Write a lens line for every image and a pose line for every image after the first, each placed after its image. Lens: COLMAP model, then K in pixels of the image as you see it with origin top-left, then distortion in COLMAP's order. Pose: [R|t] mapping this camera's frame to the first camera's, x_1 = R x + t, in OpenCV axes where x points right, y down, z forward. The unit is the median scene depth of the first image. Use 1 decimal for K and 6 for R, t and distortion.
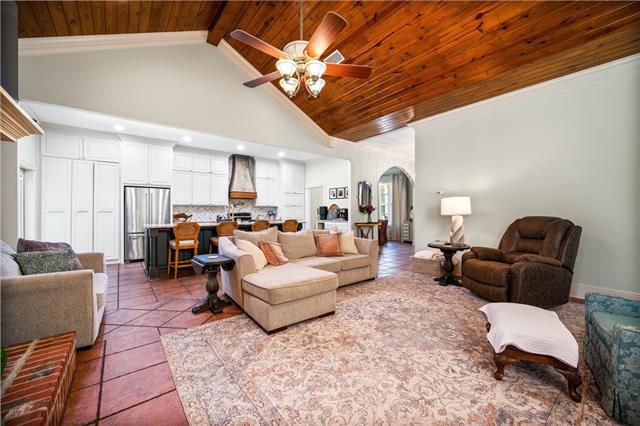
lens RADIAL K [[251.1, 0, 319.5], [0, 251.1, 212.5], [0, 0, 1]] dist [-0.002217, 0.000192]
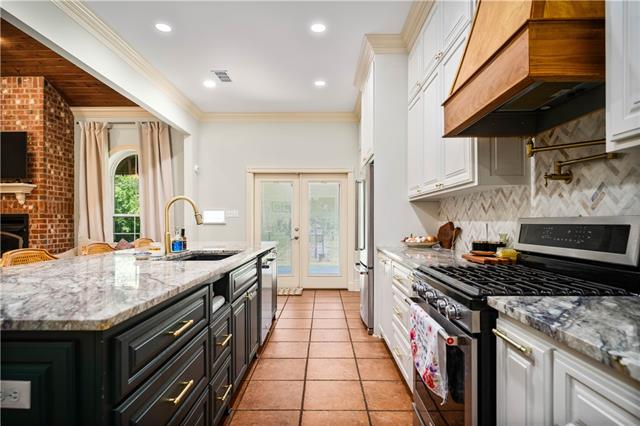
lens RADIAL K [[347.6, 0, 316.5], [0, 347.6, 220.3], [0, 0, 1]] dist [0.004499, -0.000148]
pose [[-0.636739, 0.001390, -0.771078, -0.113110], [0.005365, 0.999982, -0.002627, 0.000223], [0.771061, -0.005809, -0.636735, 1.310869]]
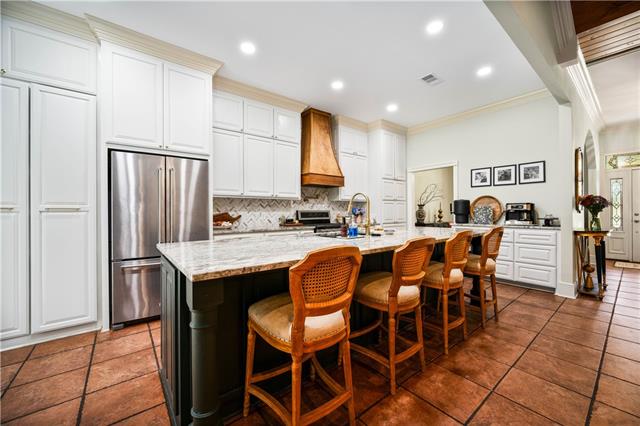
lens RADIAL K [[251.1, 0, 320.7], [0, 251.1, 212.4], [0, 0, 1]] dist [-0.002217, 0.000192]
pose [[0.999985, -0.004320, -0.003268, -0.386742], [0.004328, 0.999987, 0.002534, 0.002367], [0.003257, -0.002548, 0.999991, 0.531988]]
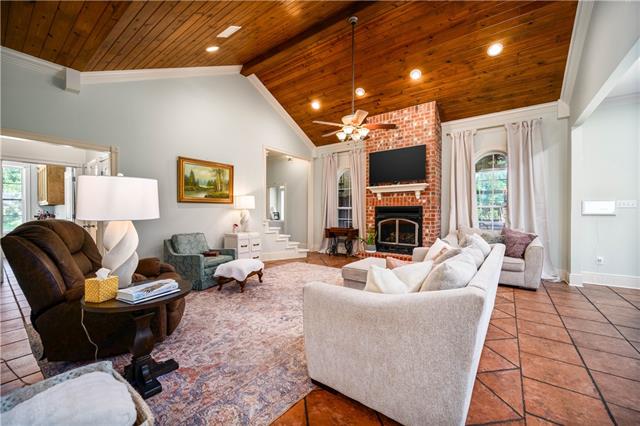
lens RADIAL K [[251.1, 0, 322.6], [0, 251.1, 213.7], [0, 0, 1]] dist [-0.002217, 0.000192]
pose [[-0.965865, 0.003082, -0.259026, 0.207665], [0.001026, 0.999967, 0.008075, -0.002947], [0.259043, 0.007533, -0.965836, 0.943226]]
